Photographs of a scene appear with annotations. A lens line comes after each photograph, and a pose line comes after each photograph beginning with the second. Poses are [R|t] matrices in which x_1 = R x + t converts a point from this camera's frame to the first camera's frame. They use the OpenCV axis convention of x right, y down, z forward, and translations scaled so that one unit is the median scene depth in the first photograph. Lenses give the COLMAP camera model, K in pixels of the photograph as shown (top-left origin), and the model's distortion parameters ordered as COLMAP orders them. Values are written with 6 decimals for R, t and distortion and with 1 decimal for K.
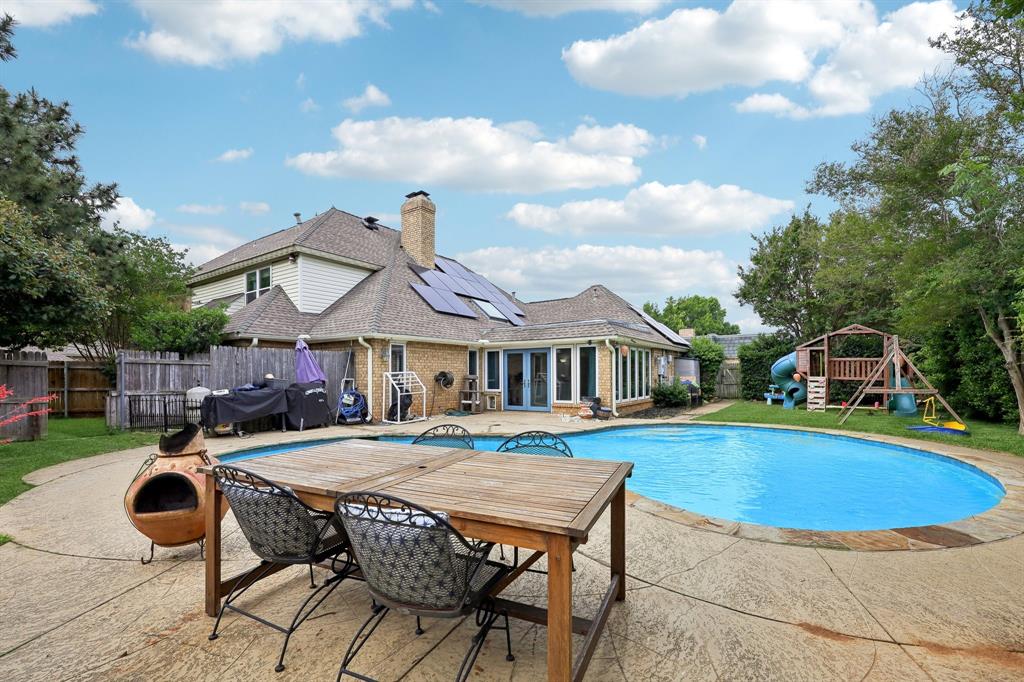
lens RADIAL K [[415.9, 0, 511.8], [0, 415.9, 345.2], [0, 0, 1]] dist [-0.000128, 0.000301]
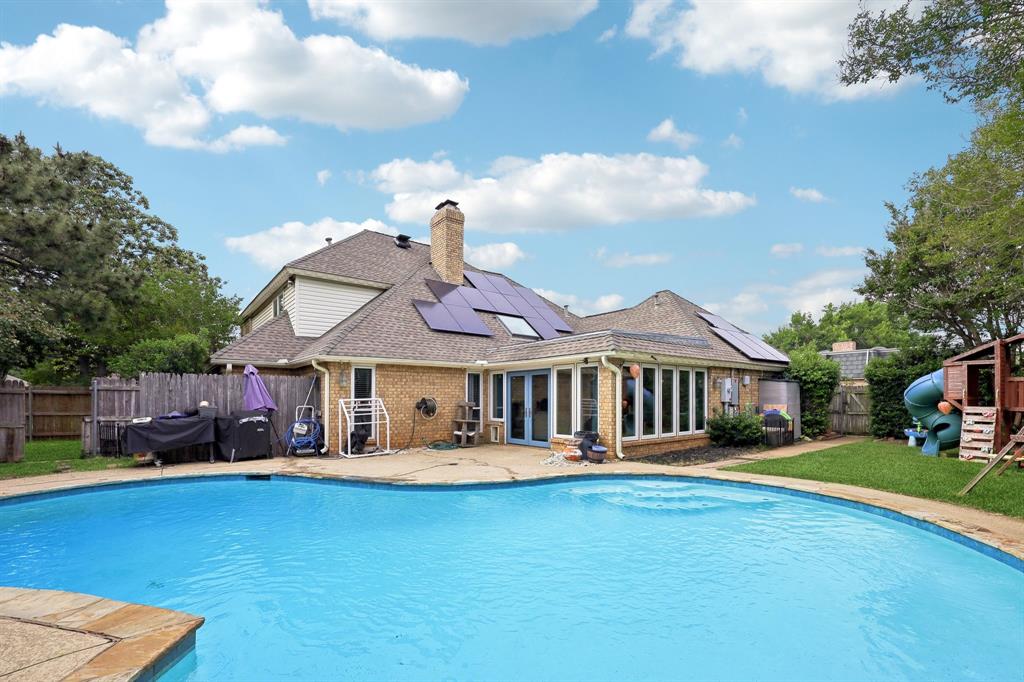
lens RADIAL K [[415.9, 0, 543.6], [0, 415.9, 372.9], [0, 0, 1]] dist [-0.000128, 0.000301]
pose [[0.958094, -0.013835, -0.286119, 0.301529], [0.017369, 0.999801, 0.009817, 0.006099], [0.285926, -0.014375, 0.958144, 0.217030]]
